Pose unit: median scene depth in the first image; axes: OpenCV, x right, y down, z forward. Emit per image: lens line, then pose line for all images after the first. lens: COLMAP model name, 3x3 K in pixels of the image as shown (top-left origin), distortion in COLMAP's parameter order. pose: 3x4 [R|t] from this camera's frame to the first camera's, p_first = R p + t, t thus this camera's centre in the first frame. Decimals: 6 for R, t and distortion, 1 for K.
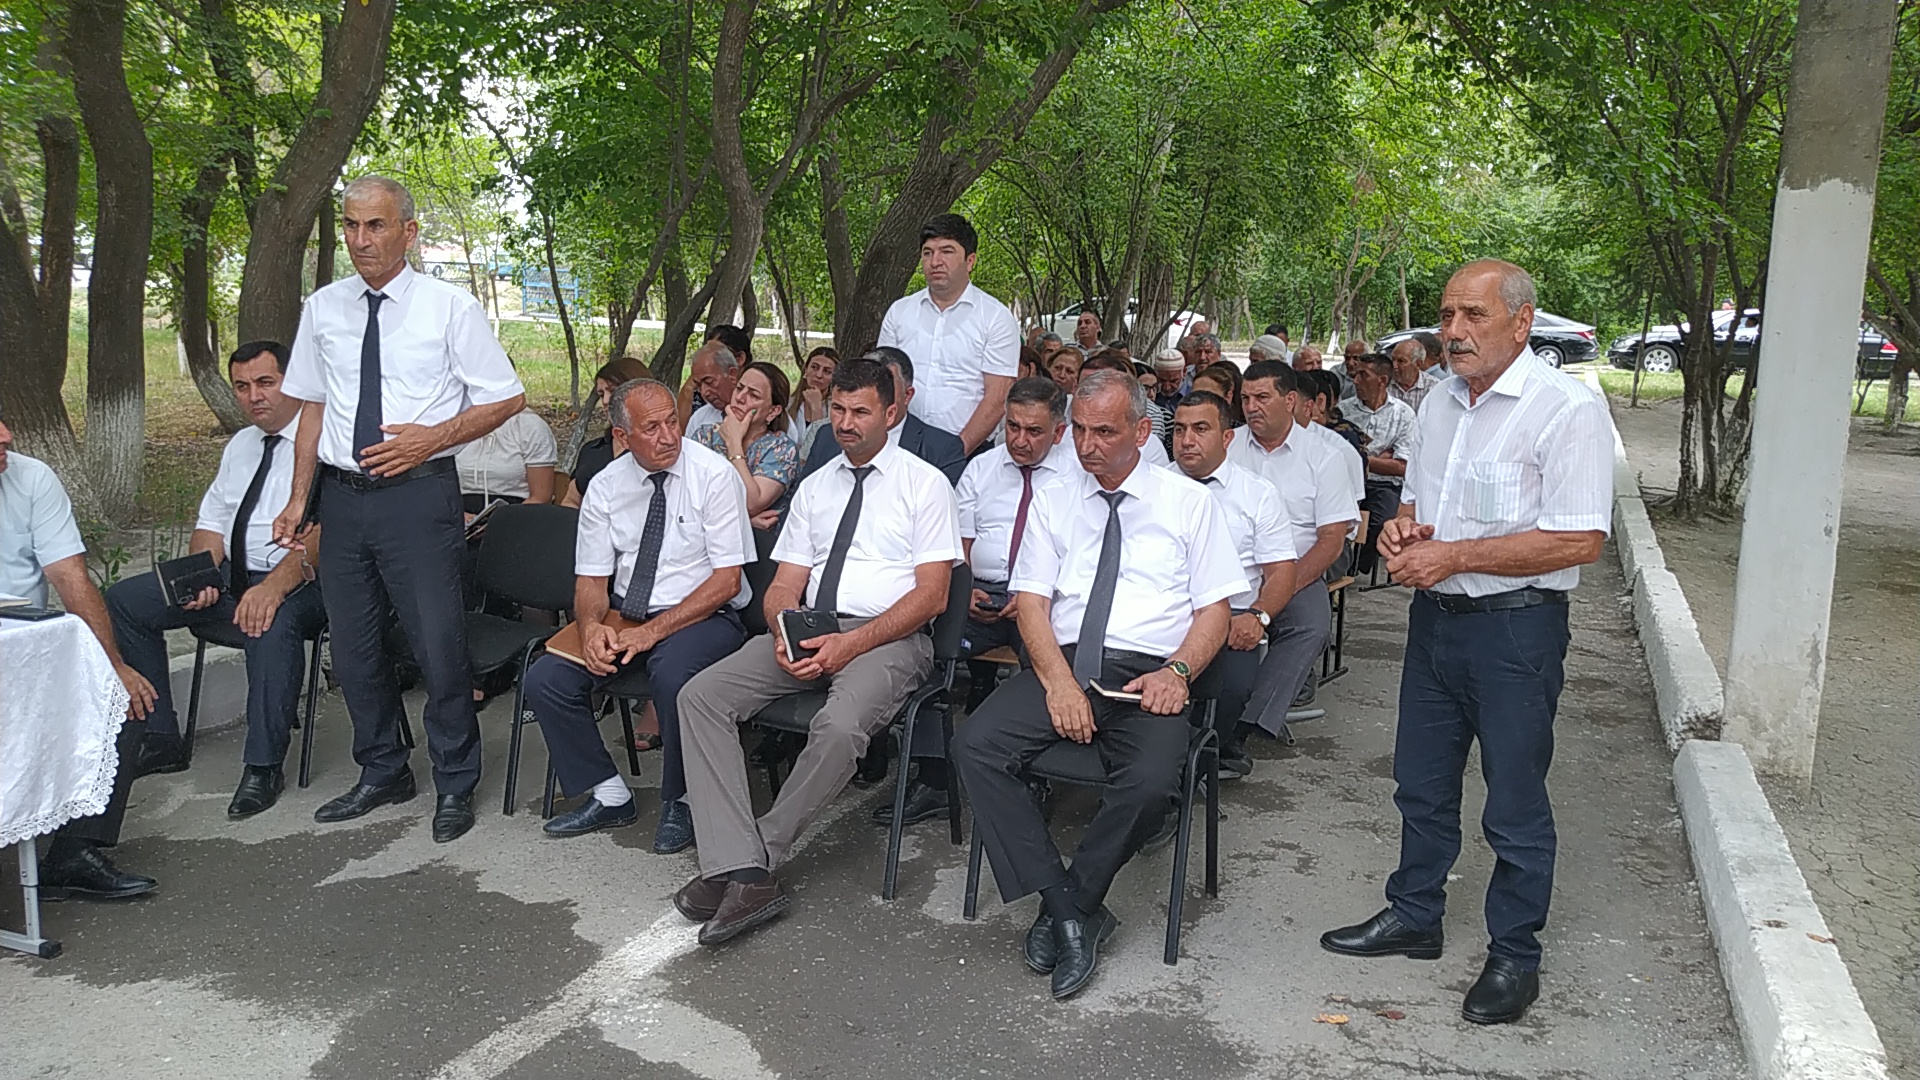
lens RADIAL K [[1450.7, 0, 967.2], [0, 1450.7, 540.0], [0, 0, 1]] dist [0.106056, -0.171647]
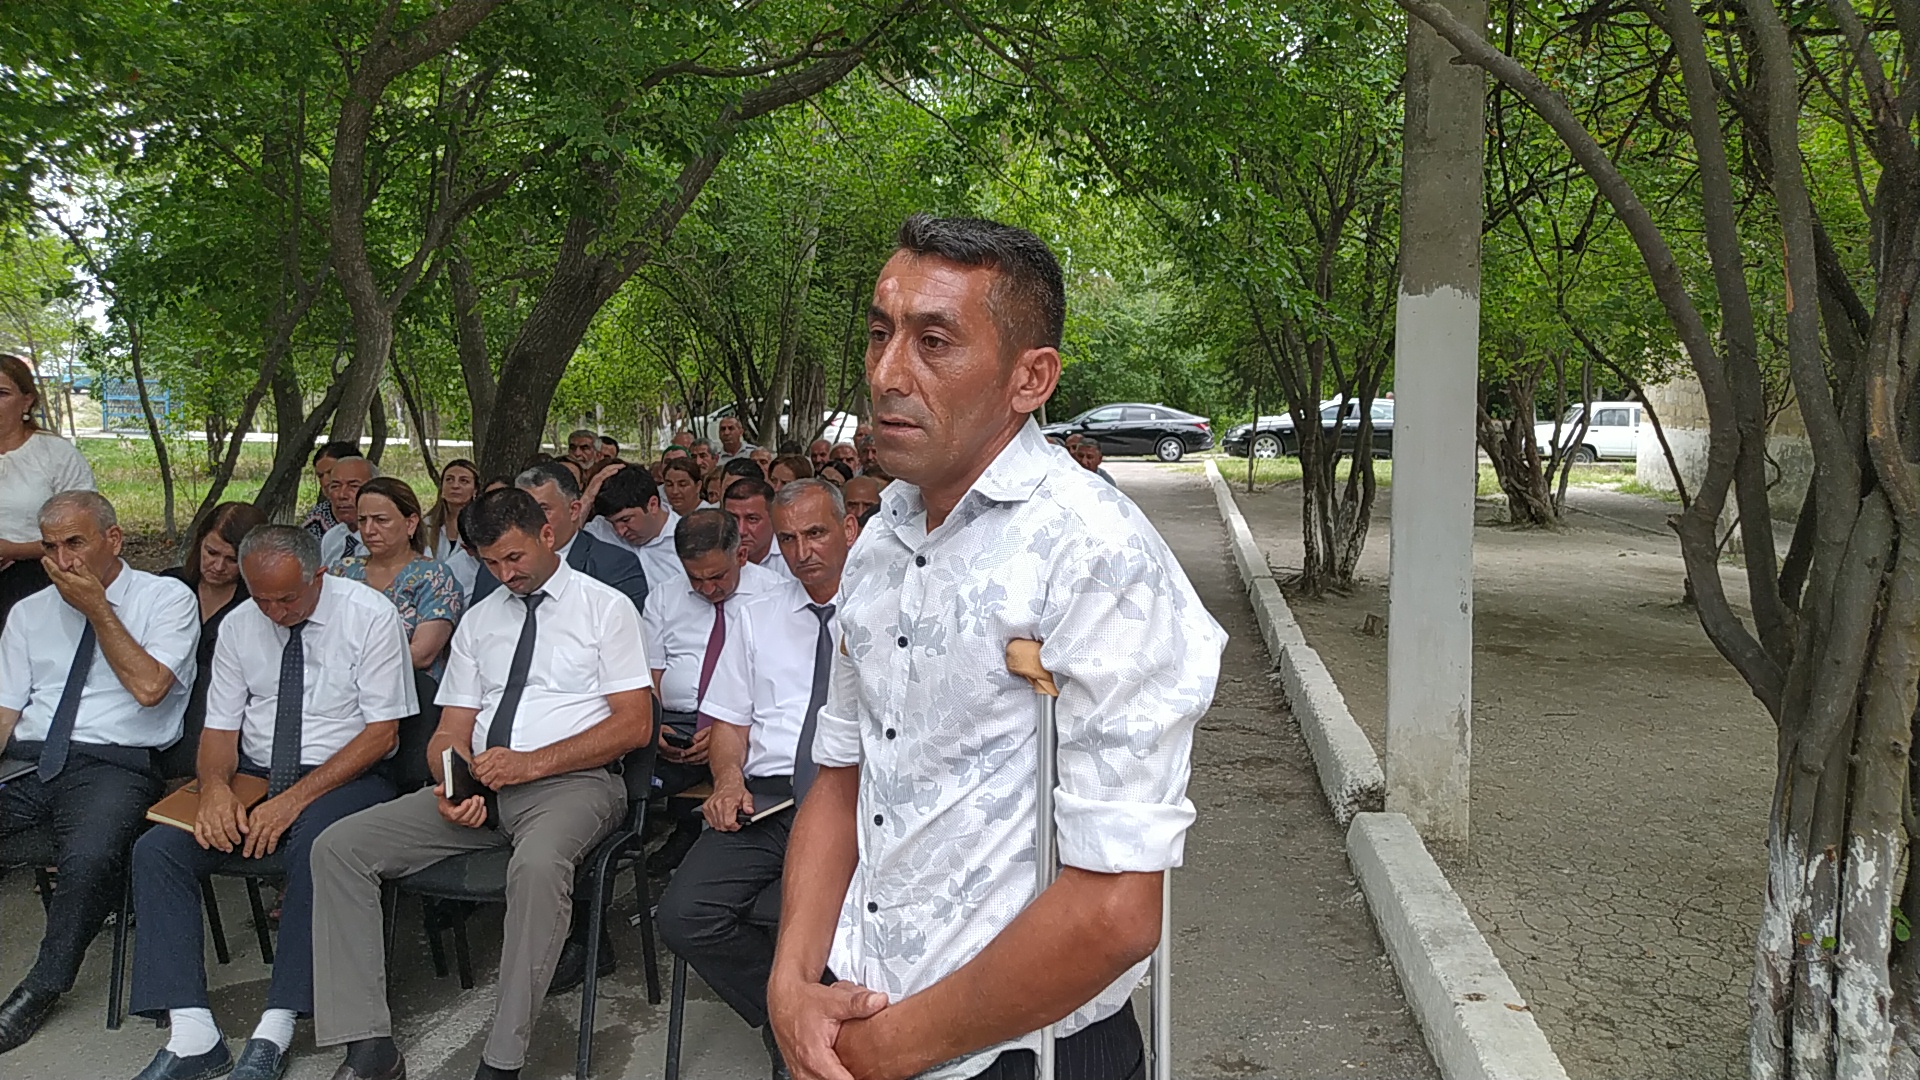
lens RADIAL K [[1454.0, 0, 957.9], [0, 1454.0, 540.7], [0, 0, 1]] dist [0.091603, -0.145245]
pose [[0.972584, -0.042861, 0.228568, -0.007192], [0.058049, 0.996500, -0.060144, -0.004664], [-0.225190, 0.071763, 0.971668, 0.015519]]
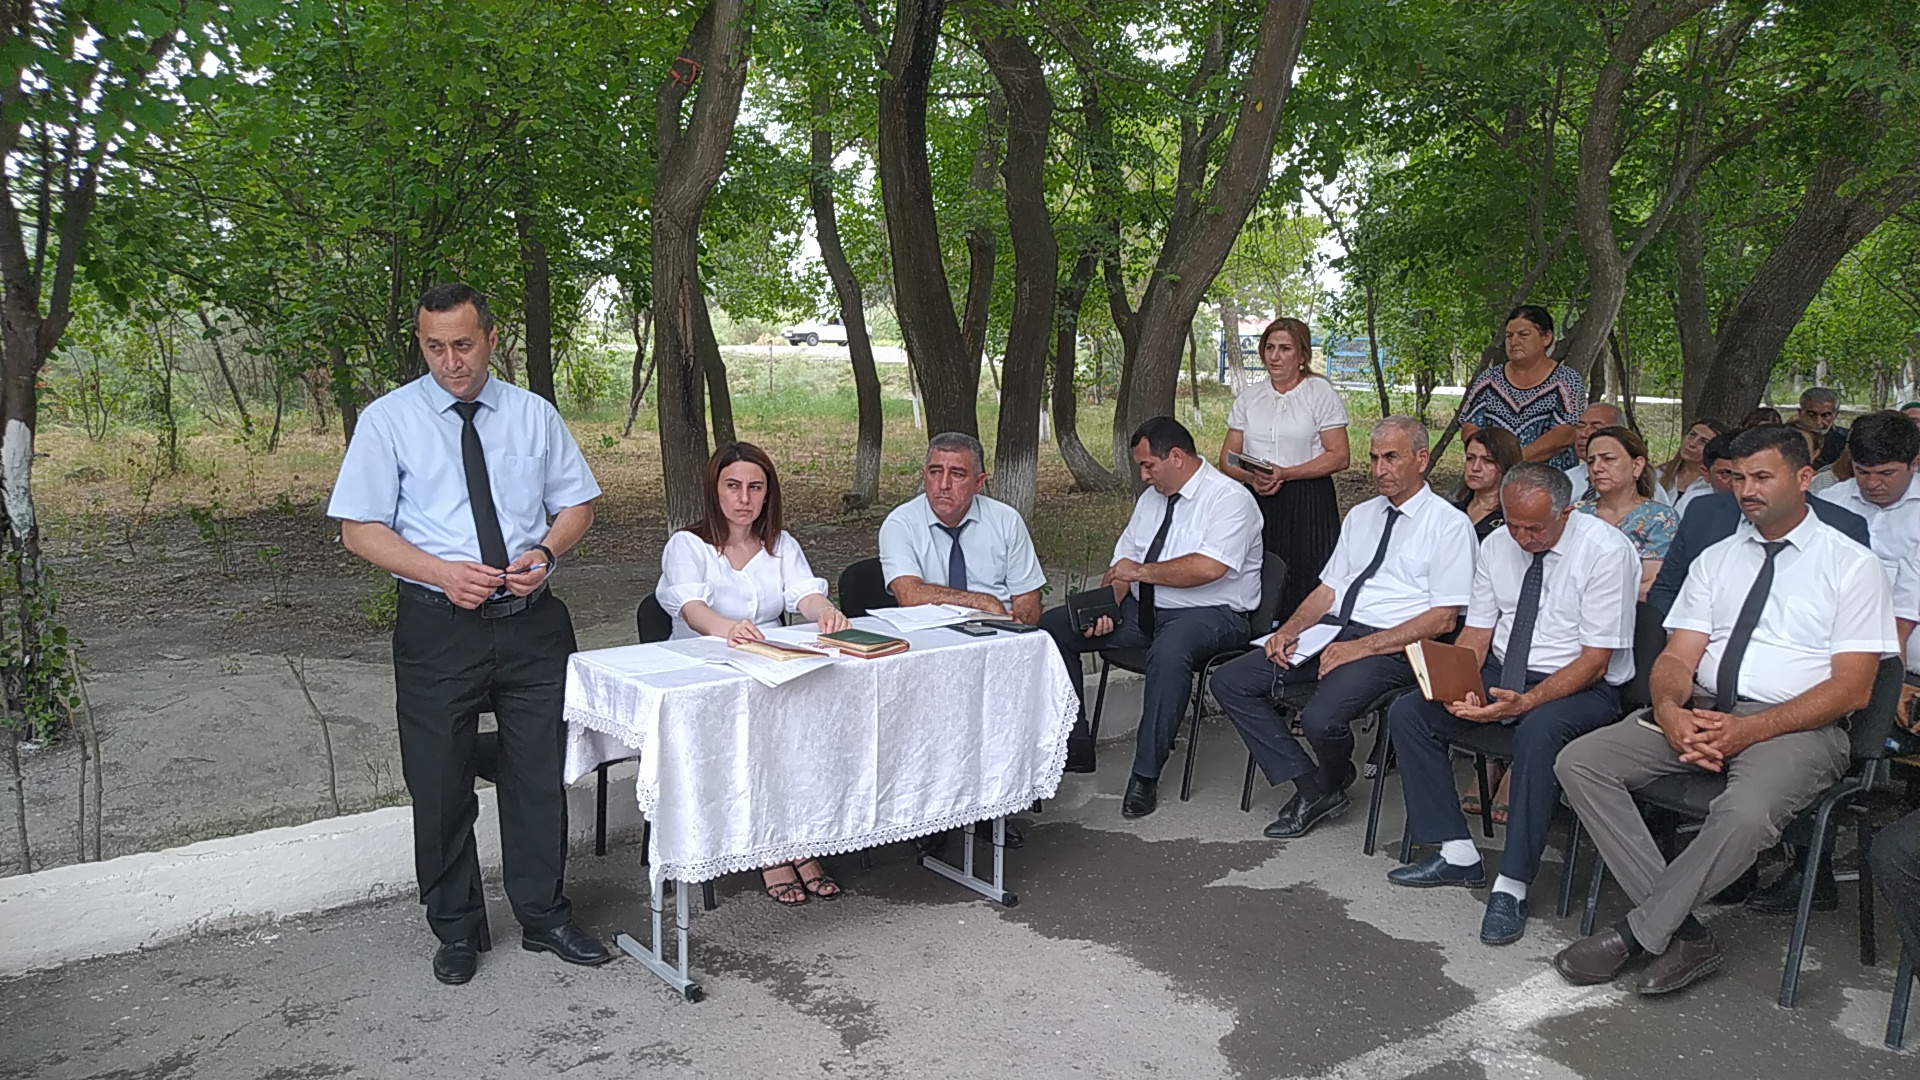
lens RADIAL K [[1454.0, 0, 957.9], [0, 1454.0, 540.7], [0, 0, 1]] dist [0.091603, -0.145245]
pose [[0.862129, 0.046542, -0.504547, -0.016274], [-0.069052, 0.997274, -0.025997, 0.003492], [0.501962, 0.057253, 0.862993, -0.030332]]
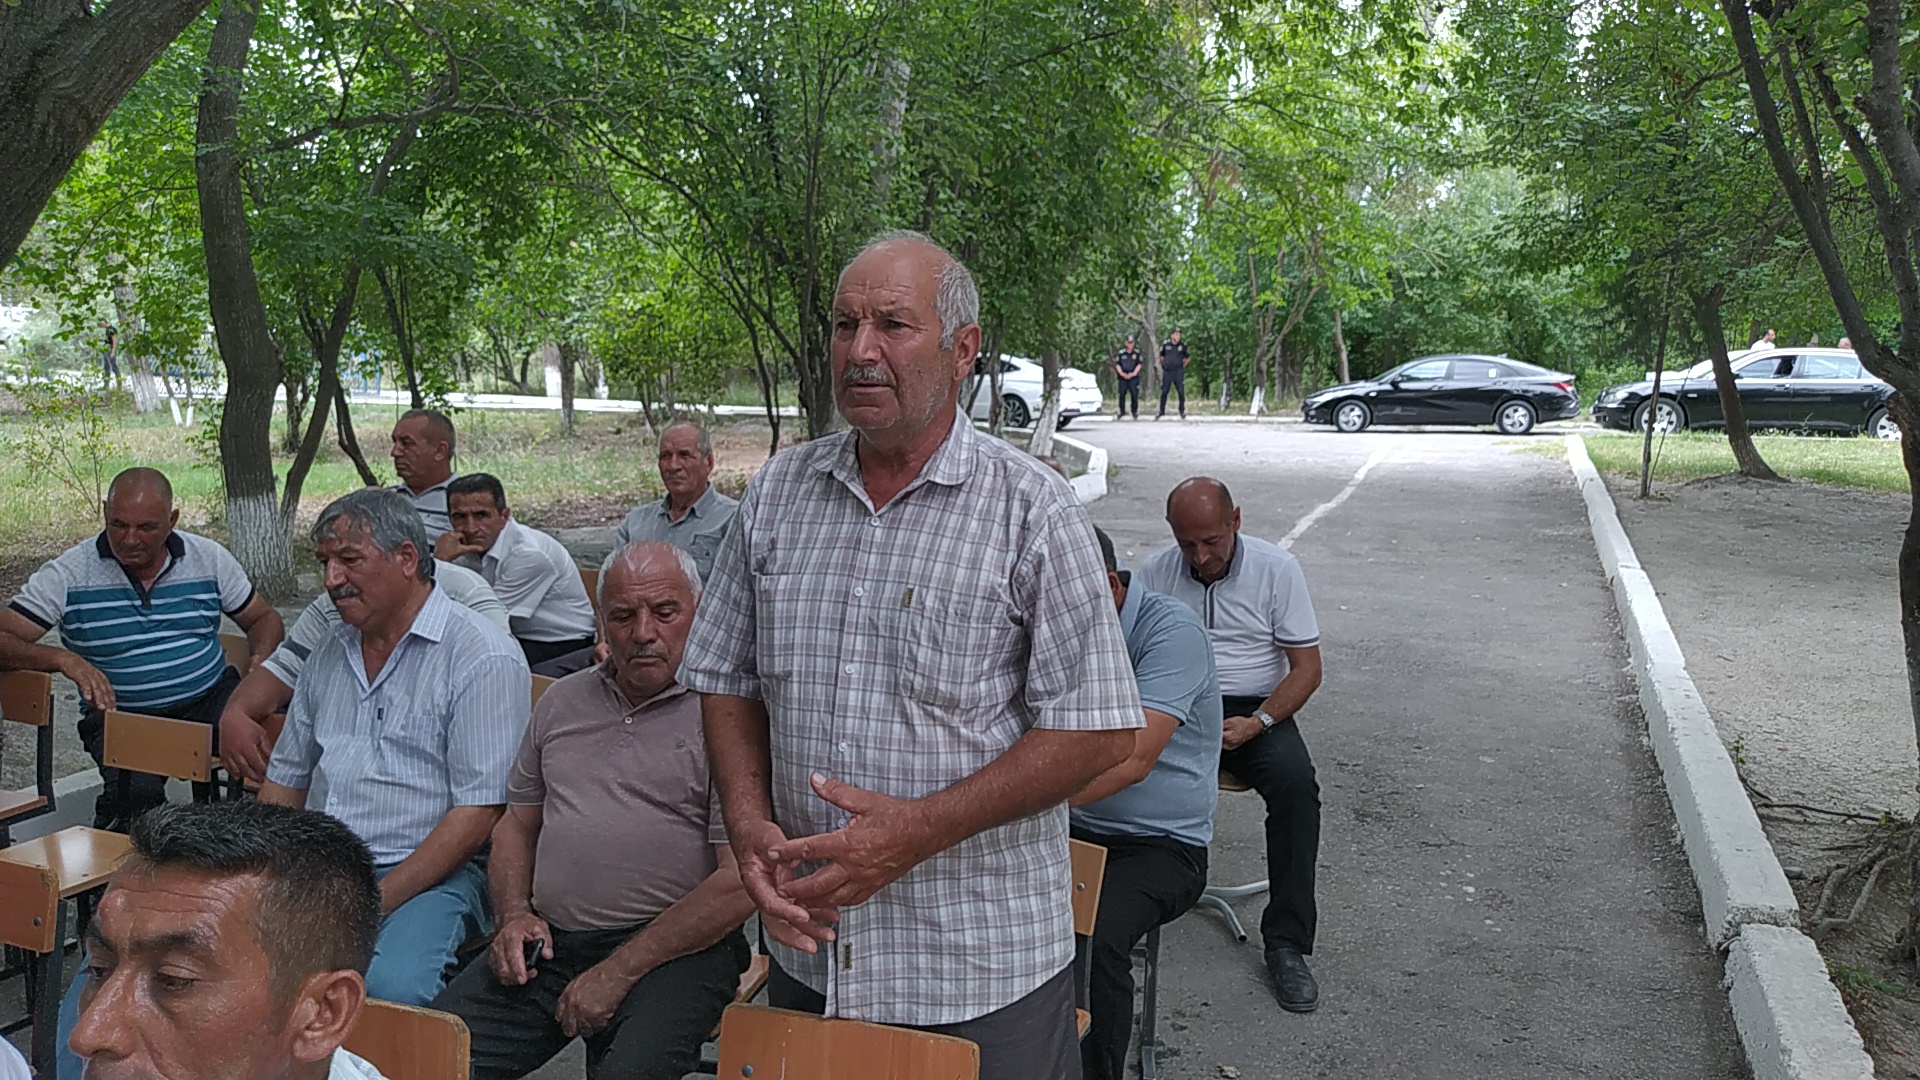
lens RADIAL K [[1454.0, 0, 957.9], [0, 1454.0, 540.7], [0, 0, 1]] dist [0.091603, -0.145245]
pose [[0.999576, -0.027288, 0.010147, 0.252004], [0.027645, 0.998934, -0.036958, -0.107026], [-0.009128, 0.037223, 0.999265, 0.639867]]
